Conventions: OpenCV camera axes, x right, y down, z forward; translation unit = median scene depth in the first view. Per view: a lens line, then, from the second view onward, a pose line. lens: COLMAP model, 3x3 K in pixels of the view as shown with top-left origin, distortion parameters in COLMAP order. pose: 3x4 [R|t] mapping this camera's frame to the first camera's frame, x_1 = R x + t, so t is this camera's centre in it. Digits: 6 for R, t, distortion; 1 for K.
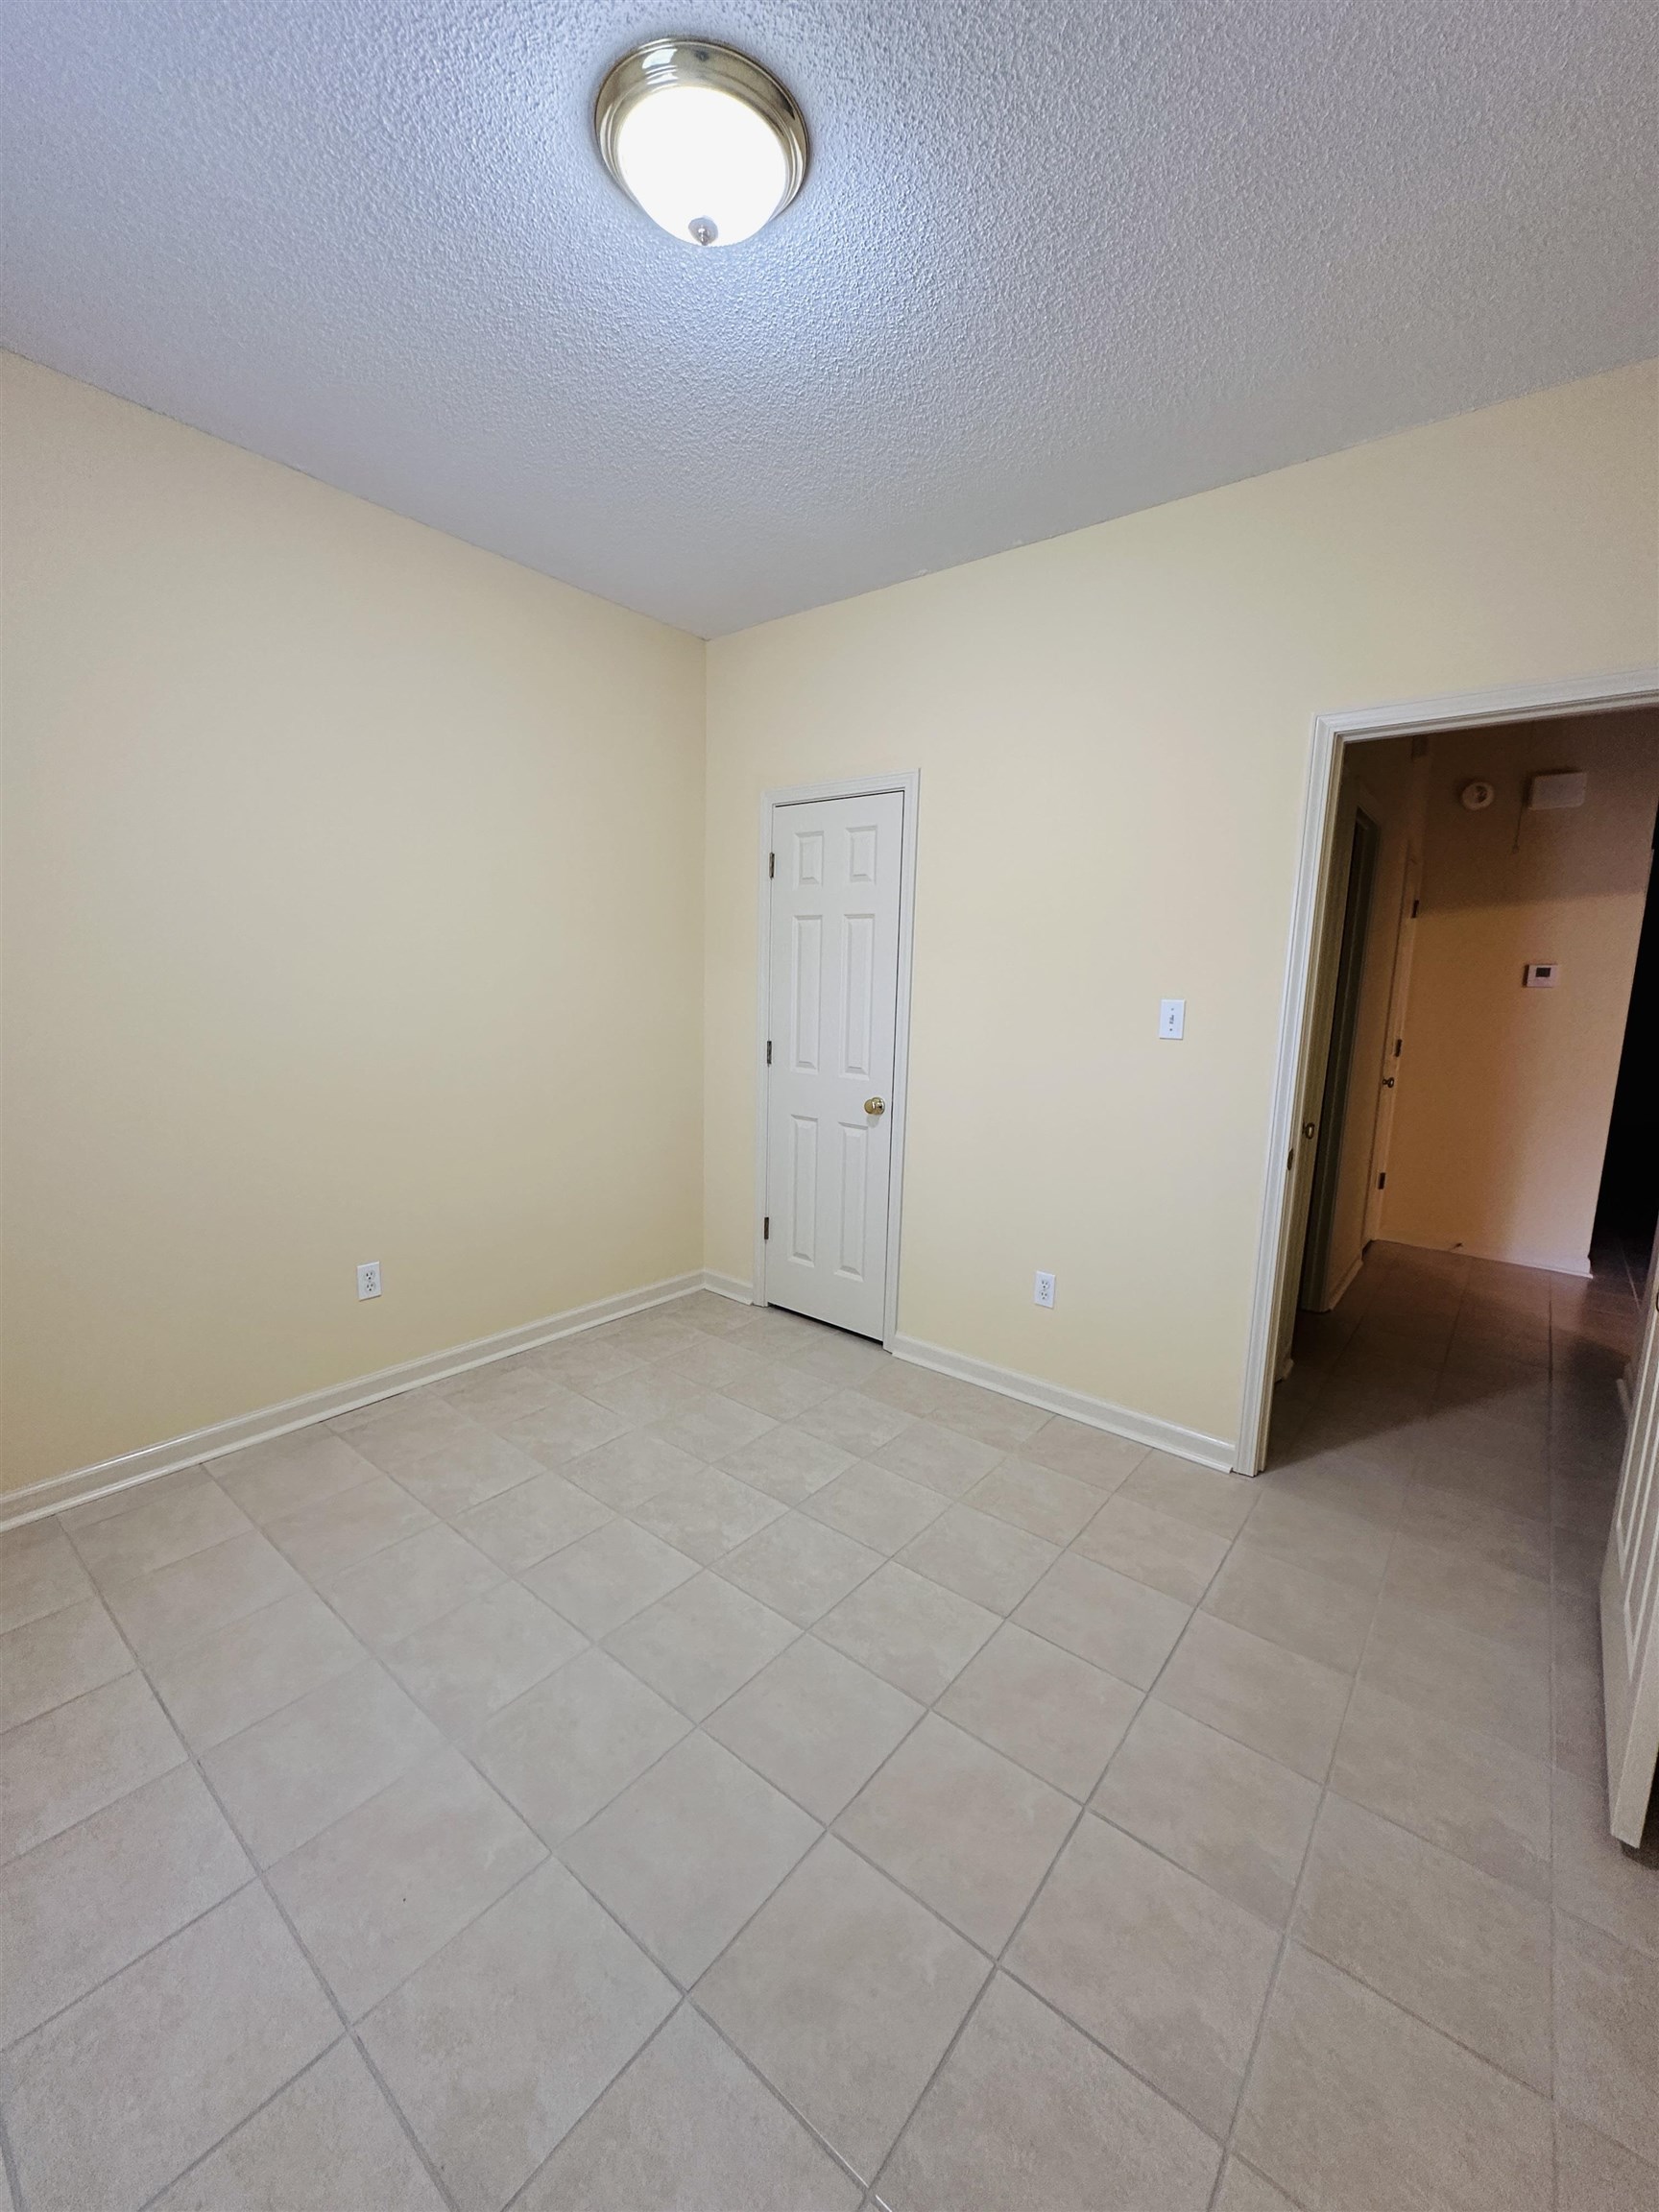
lens RADIAL K [[882.1, 0, 828.7], [0, 882.1, 1102.6], [0, 0, 1]] dist [-0.002634, 0.000900]
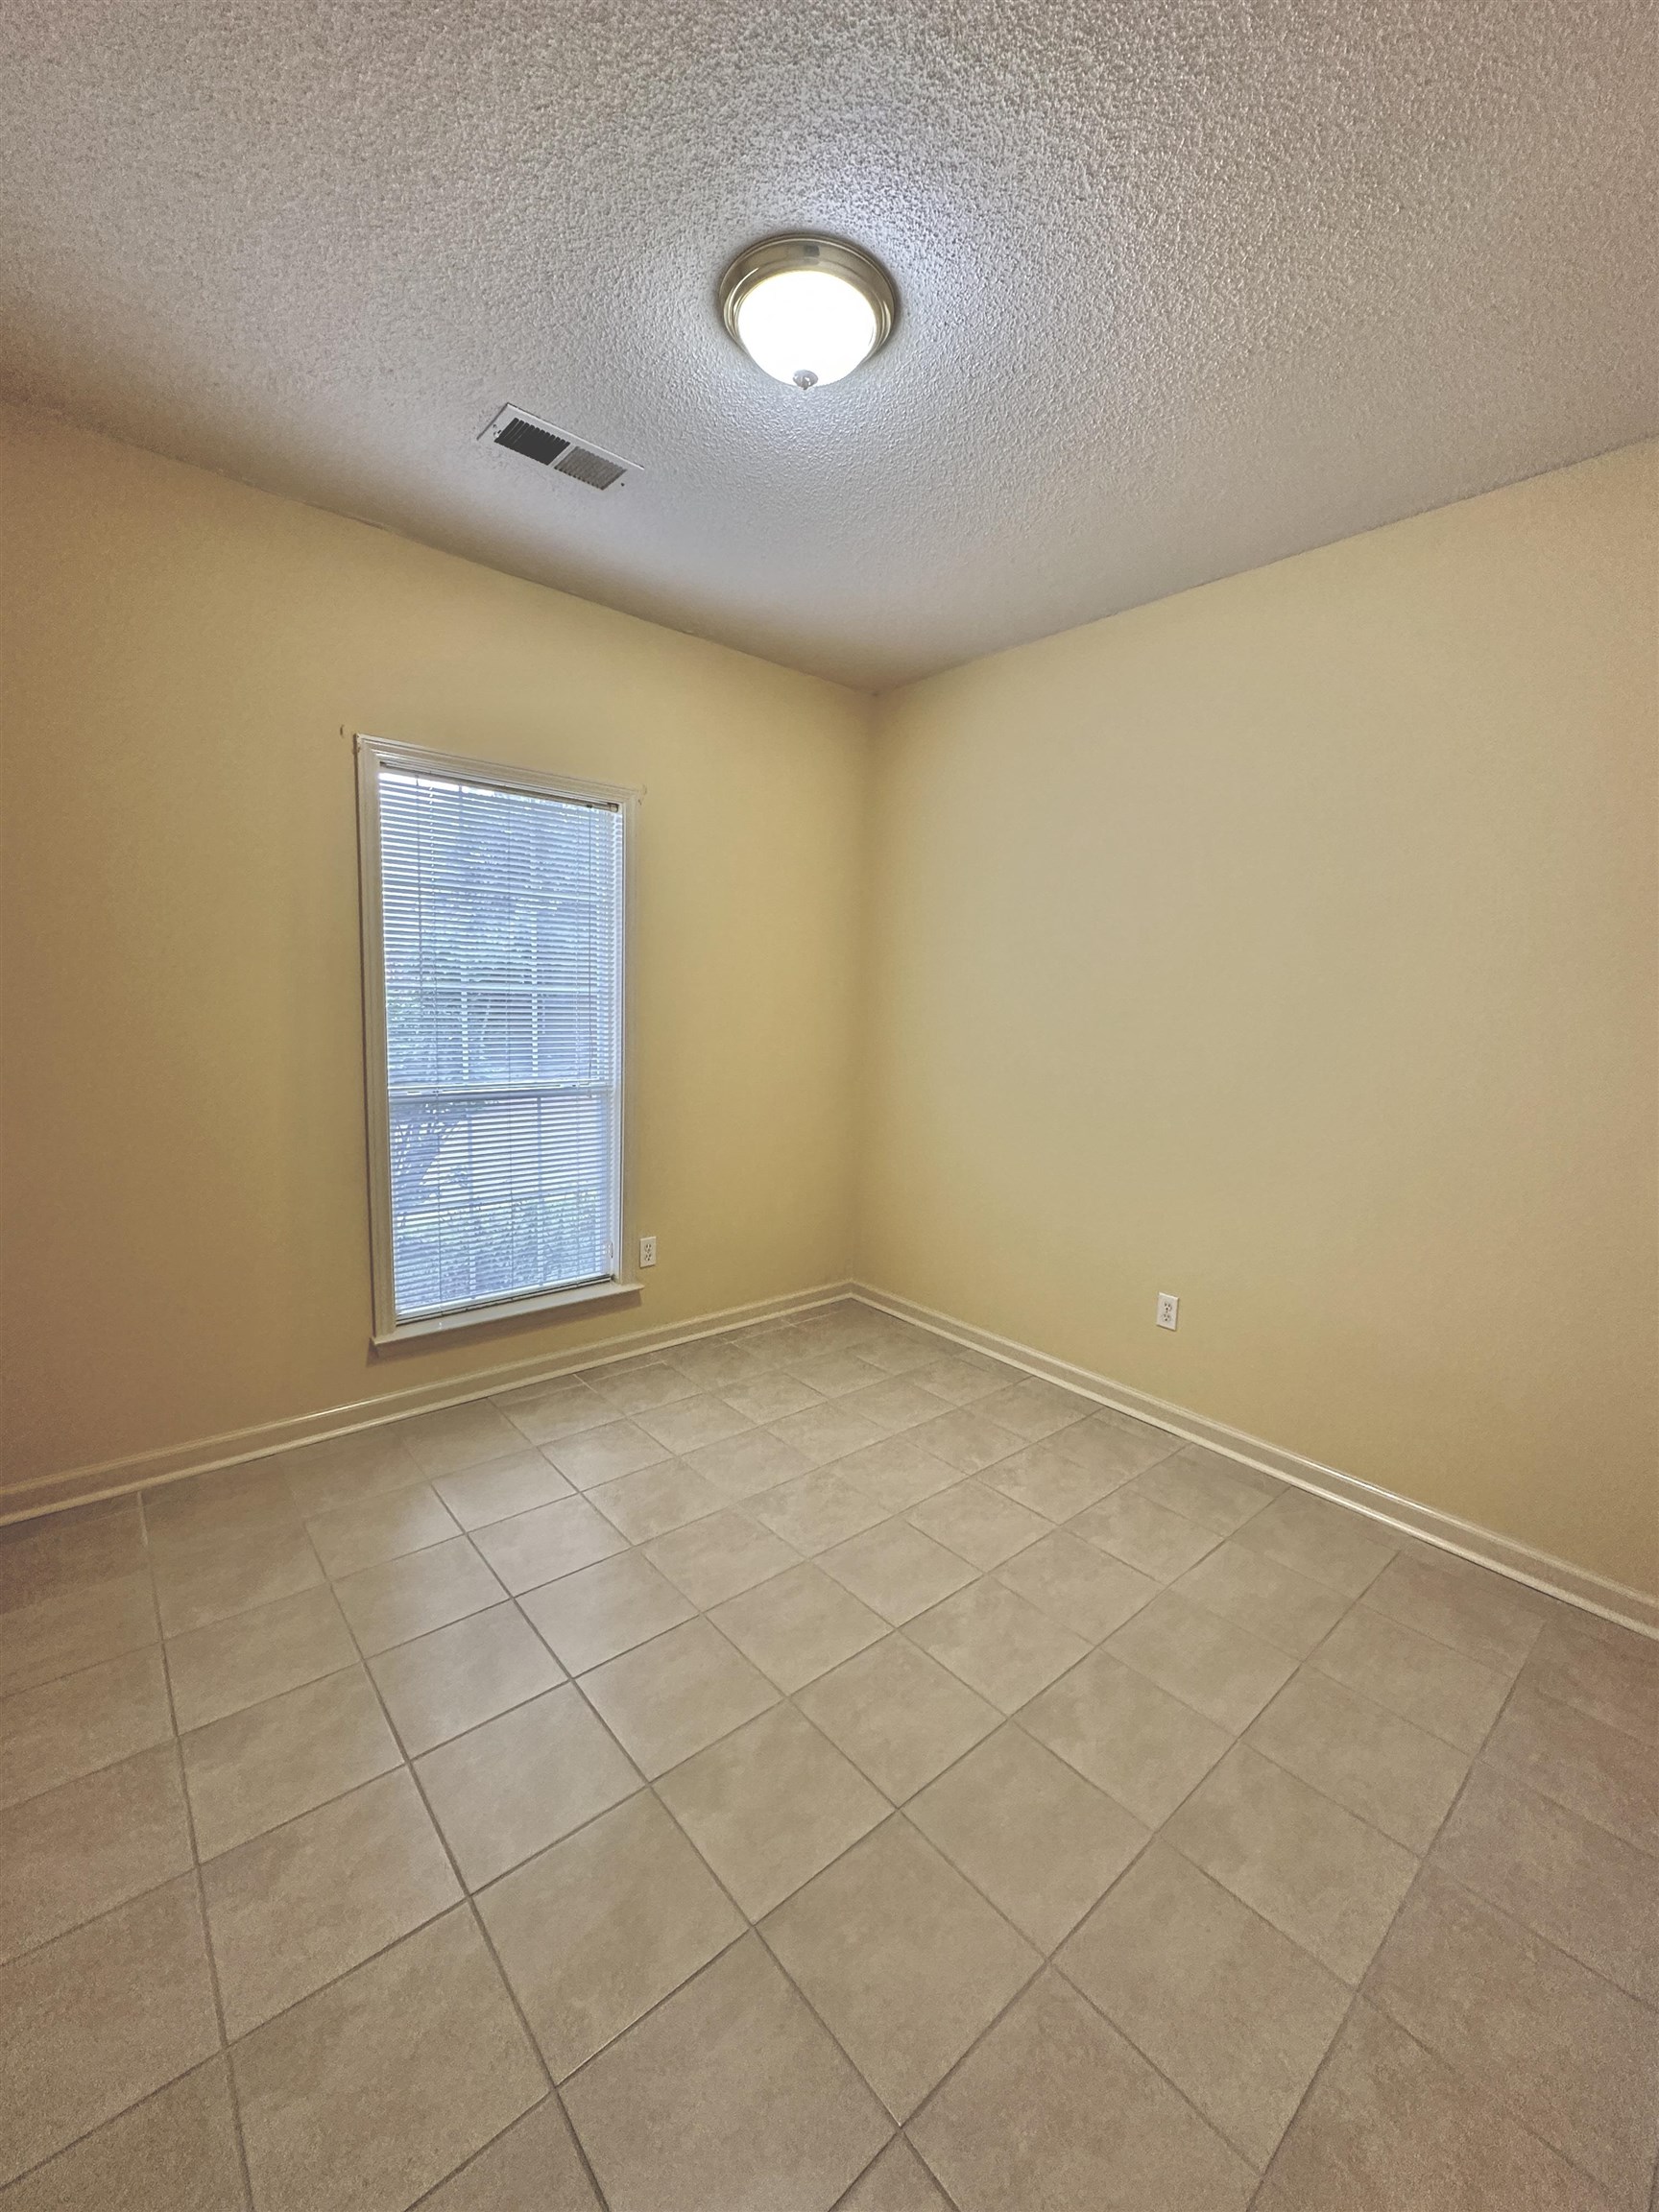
lens RADIAL K [[882.1, 0, 828.7], [0, 882.1, 1102.6], [0, 0, 1]] dist [-0.002634, 0.000900]
pose [[-0.180208, 0.085460, -0.979909, 0.728600], [-0.185796, 0.975328, 0.119229, -0.119448], [0.965922, 0.203550, -0.159884, 0.935296]]
